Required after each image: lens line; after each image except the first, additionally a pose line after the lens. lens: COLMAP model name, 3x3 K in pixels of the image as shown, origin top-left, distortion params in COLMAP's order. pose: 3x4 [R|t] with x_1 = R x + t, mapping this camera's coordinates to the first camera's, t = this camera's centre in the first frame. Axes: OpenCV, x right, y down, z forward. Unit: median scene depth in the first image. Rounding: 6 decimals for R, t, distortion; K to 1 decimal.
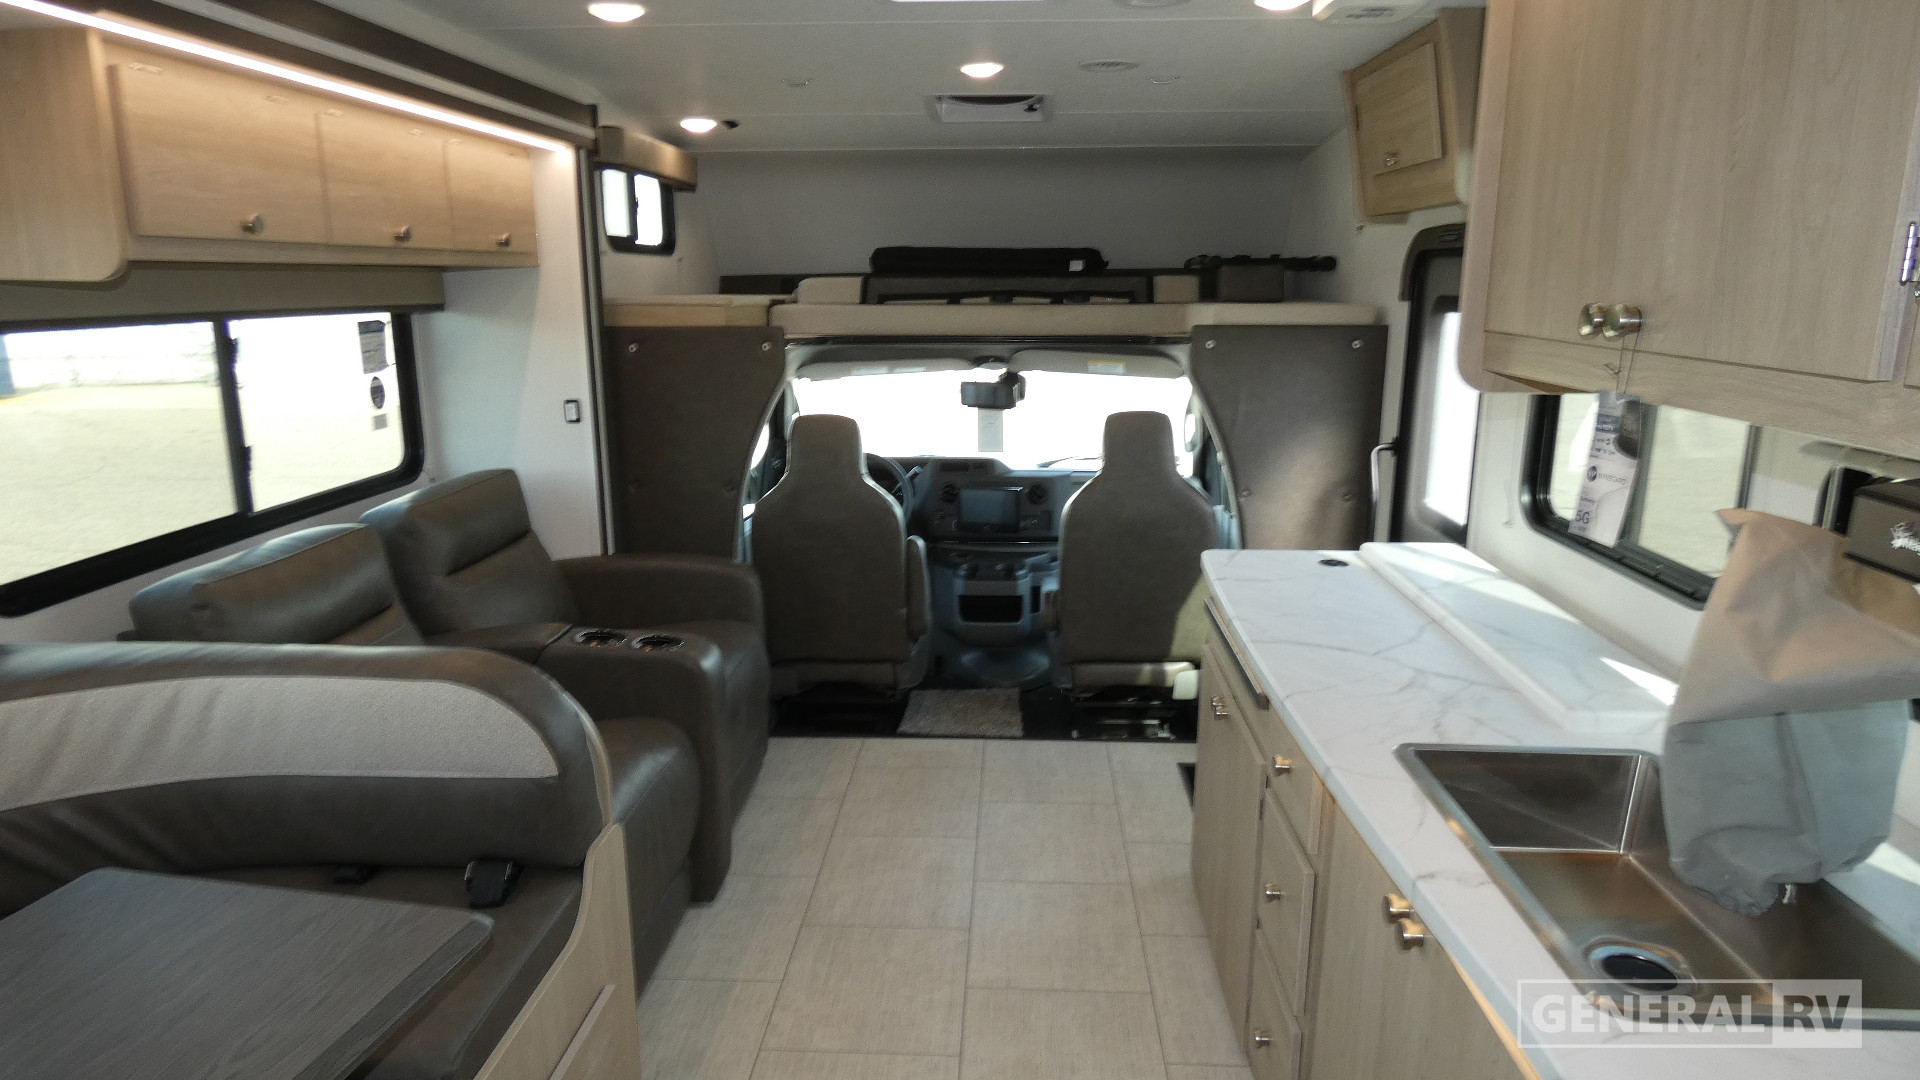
lens RADIAL K [[1150.5, 0, 967.2], [0, 1150.5, 542.9], [0, 0, 1]] dist [-0.005303, 0.000840]
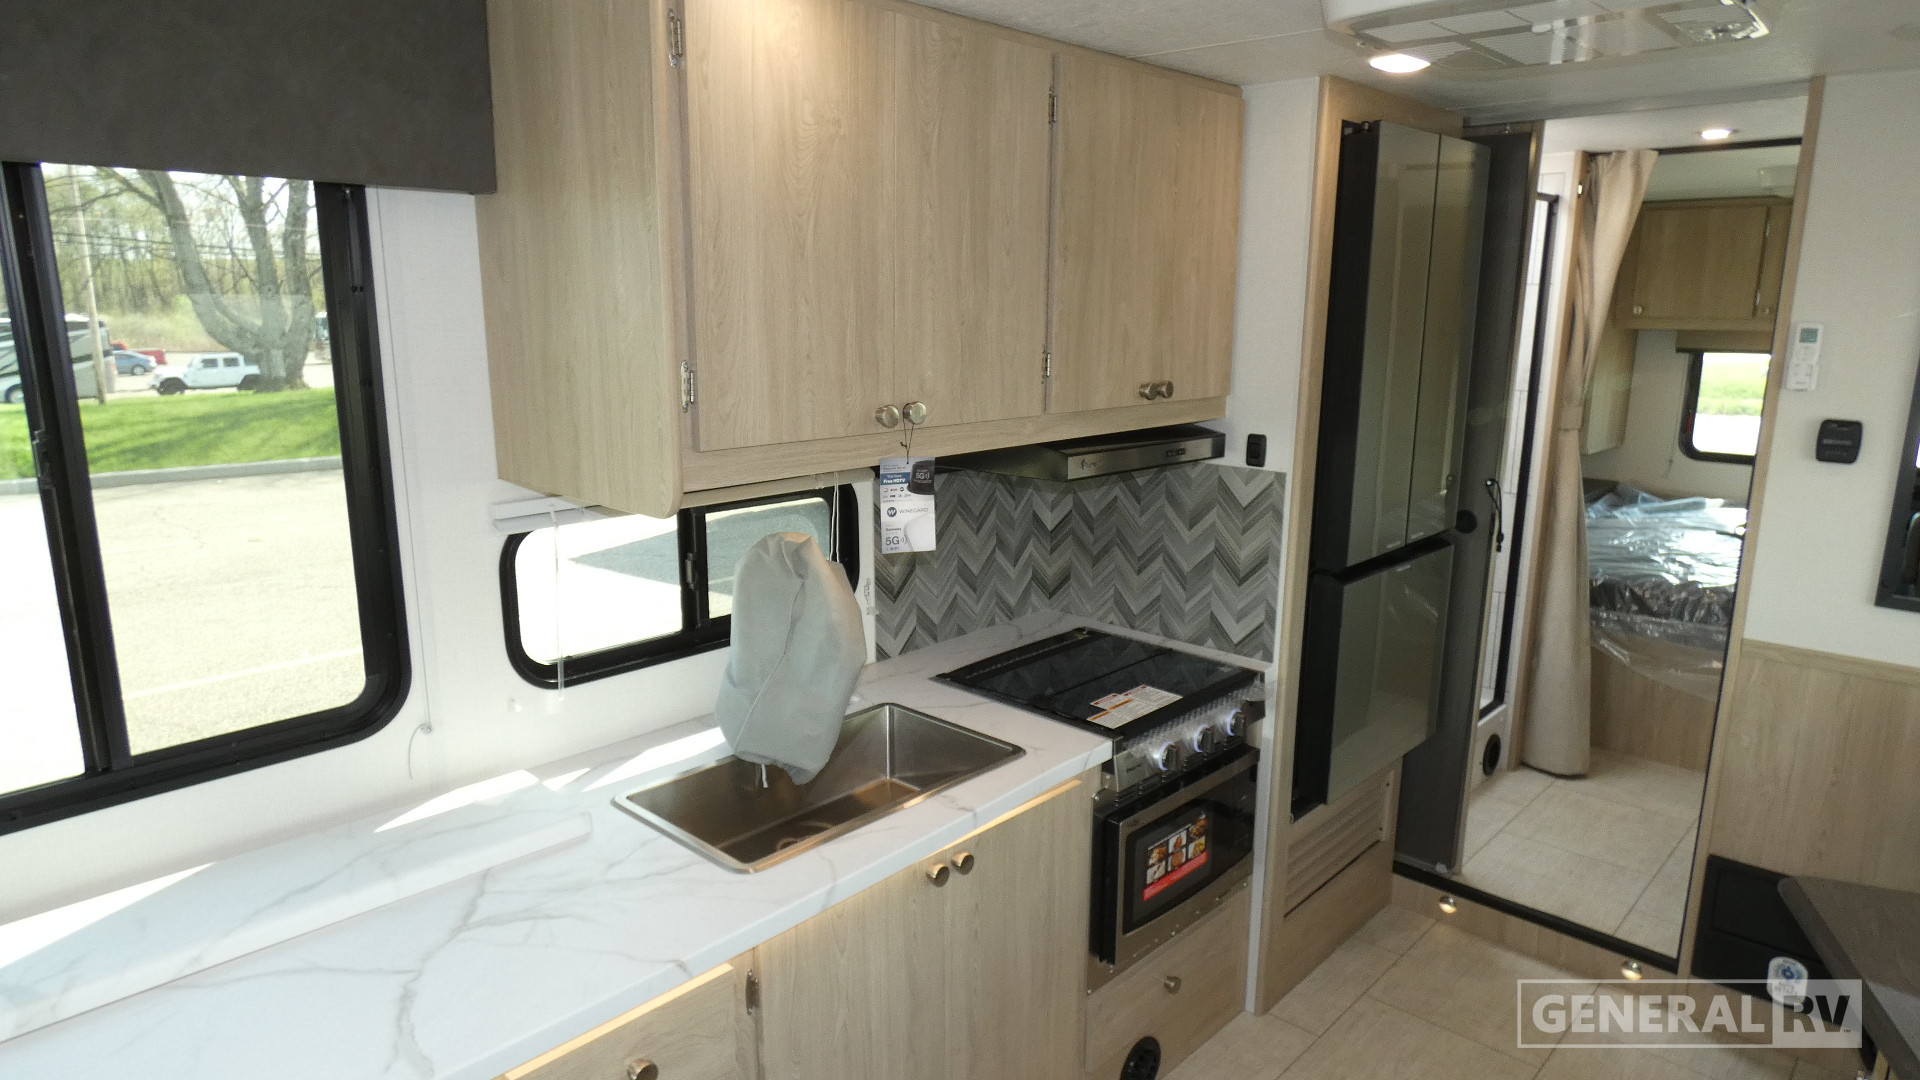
lens RADIAL K [[1150.5, 0, 963.3], [0, 1150.5, 537.2], [0, 0, 1]] dist [-0.005303, 0.000840]
pose [[-0.759101, -0.140765, 0.635571, -0.302555], [0.142359, 0.916812, 0.373081, -0.363681], [-0.635216, 0.373686, -0.675914, 1.231616]]
